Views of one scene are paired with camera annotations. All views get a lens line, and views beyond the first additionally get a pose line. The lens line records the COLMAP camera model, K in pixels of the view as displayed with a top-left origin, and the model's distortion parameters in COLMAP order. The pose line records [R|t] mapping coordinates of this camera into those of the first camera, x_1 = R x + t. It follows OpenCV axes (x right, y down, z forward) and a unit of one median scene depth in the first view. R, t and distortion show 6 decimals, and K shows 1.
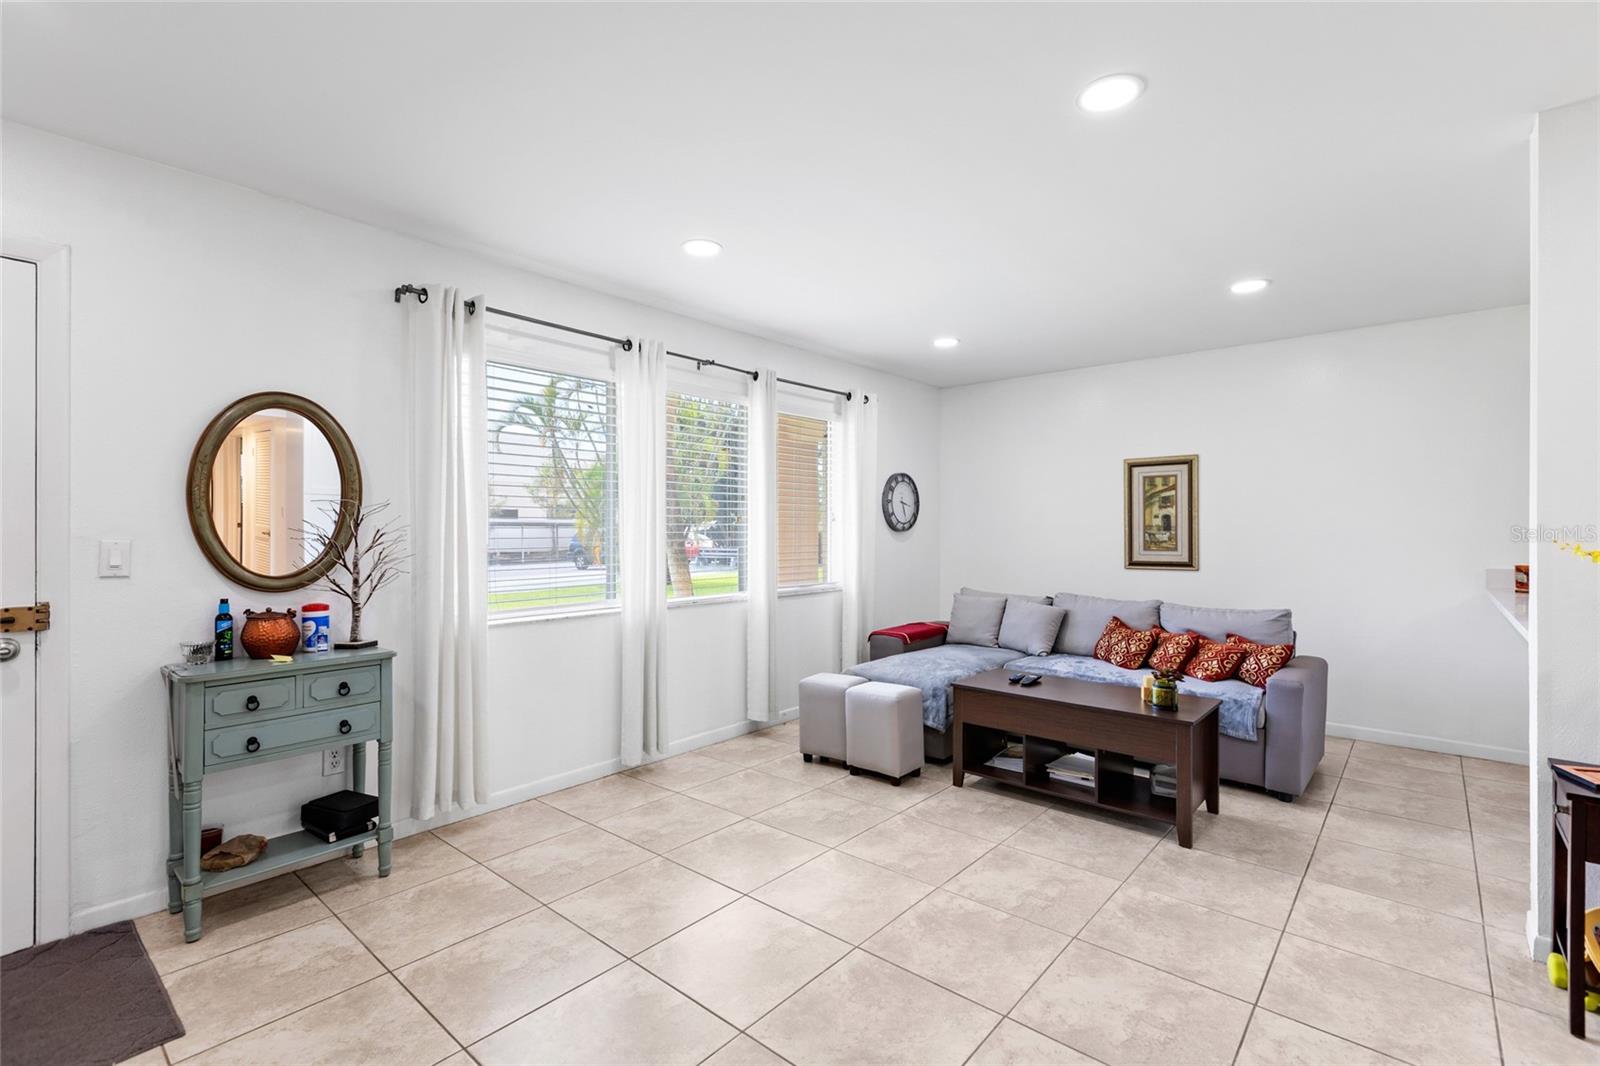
lens RADIAL K [[721.6, 0, 813.2], [0, 721.6, 521.4], [0, 0, 1]] dist [0.002316, 0.000003]
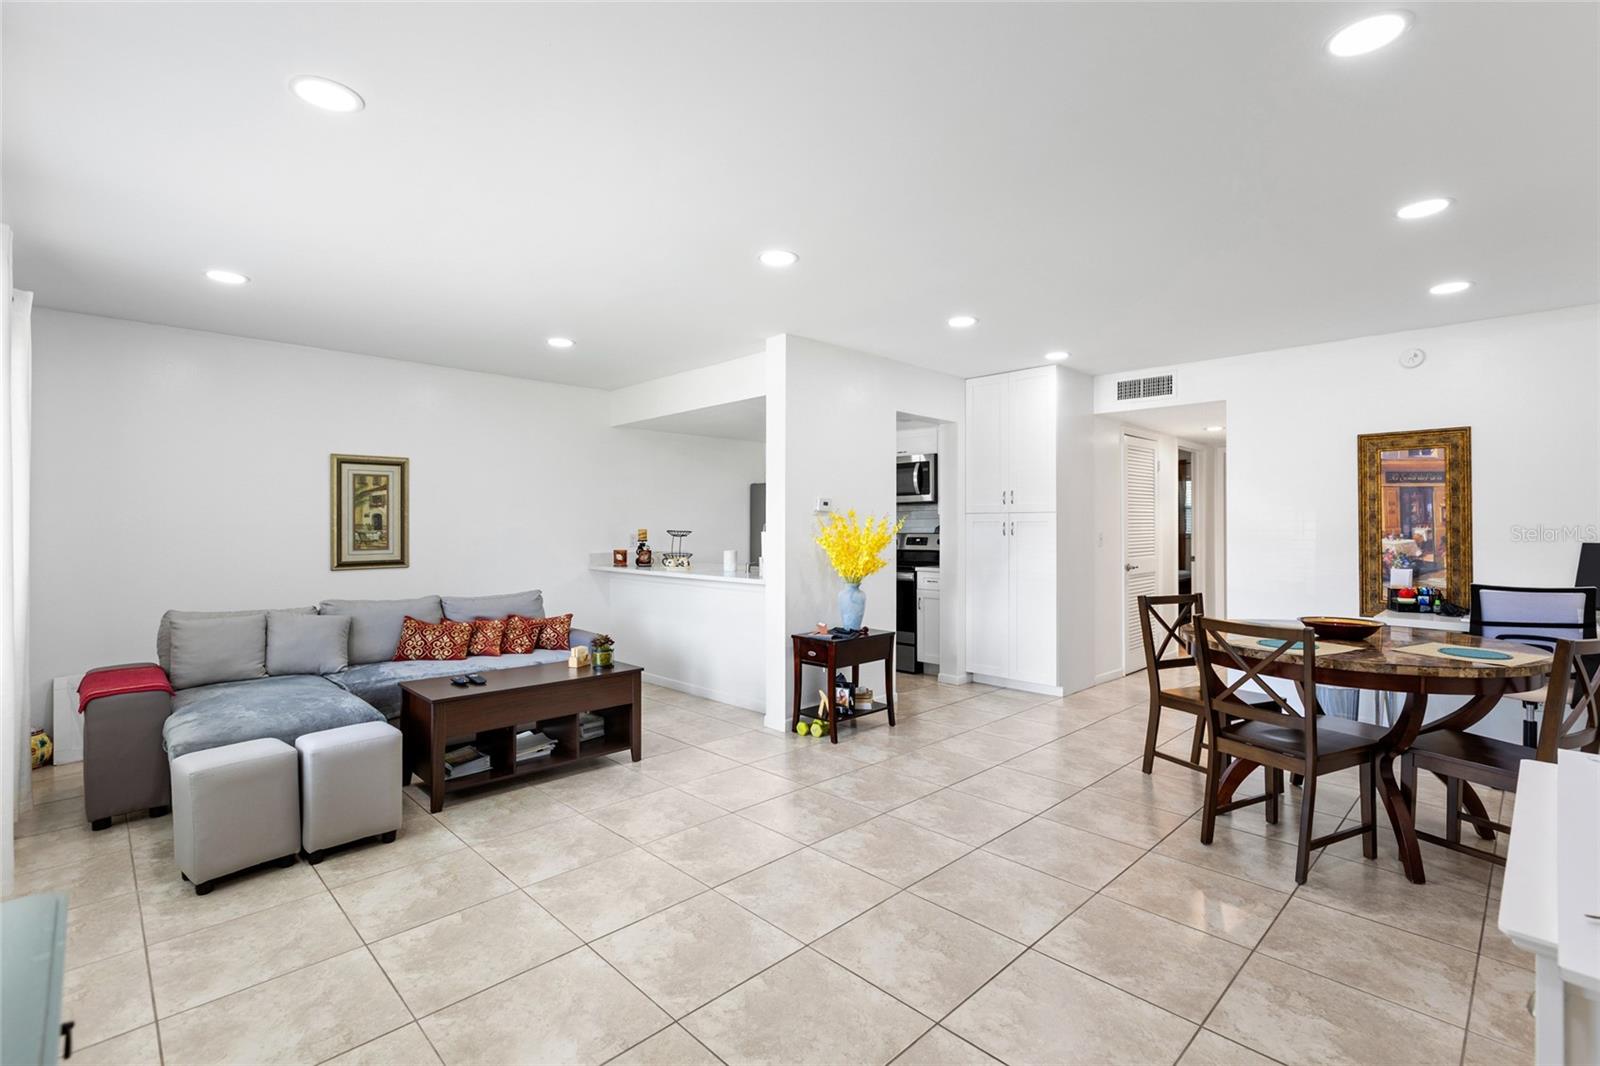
lens RADIAL K [[721.6, 0, 801.1], [0, 721.6, 516.5], [0, 0, 1]] dist [0.002316, 0.000003]
pose [[0.090028, 0.012954, 0.995855, -0.656300], [-0.011823, 0.999859, -0.011937, -0.001071], [-0.995869, -0.010700, 0.090169, 0.452173]]
